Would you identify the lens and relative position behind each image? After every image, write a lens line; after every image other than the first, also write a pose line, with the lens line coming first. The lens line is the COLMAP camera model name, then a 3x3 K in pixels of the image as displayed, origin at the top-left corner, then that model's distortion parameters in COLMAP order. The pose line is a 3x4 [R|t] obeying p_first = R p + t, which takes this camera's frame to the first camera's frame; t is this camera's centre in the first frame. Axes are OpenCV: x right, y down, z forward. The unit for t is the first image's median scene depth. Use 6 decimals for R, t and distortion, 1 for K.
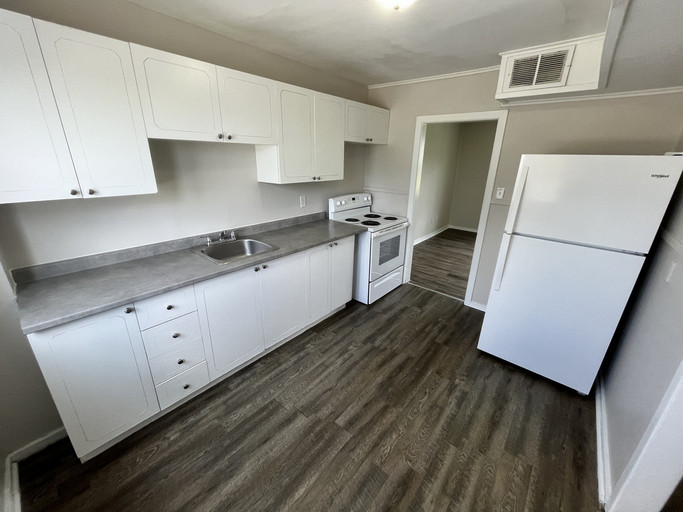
lens RADIAL K [[275.5, 0, 342.4], [0, 275.5, 253.8], [0, 0, 1]] dist [0.007228, -0.000178]
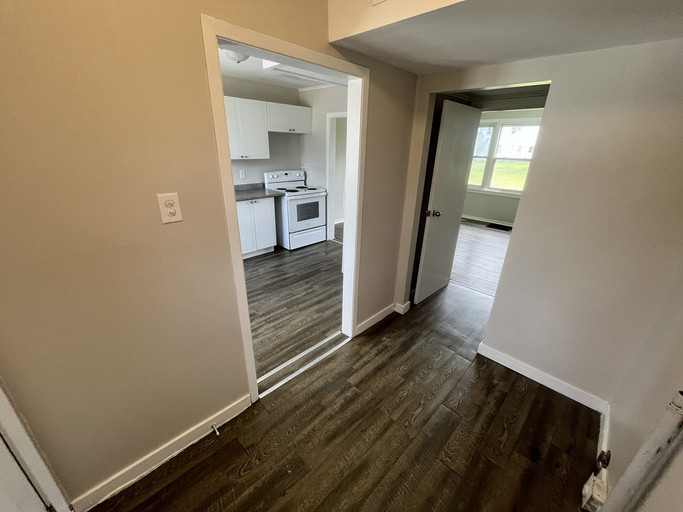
lens RADIAL K [[275.5, 0, 342.4], [0, 275.5, 253.8], [0, 0, 1]] dist [0.007228, -0.000178]
pose [[0.996463, 0.032074, -0.077666, 0.475252], [-0.028781, 0.998654, 0.043153, 0.139357], [0.078945, -0.040765, 0.996045, -0.384506]]
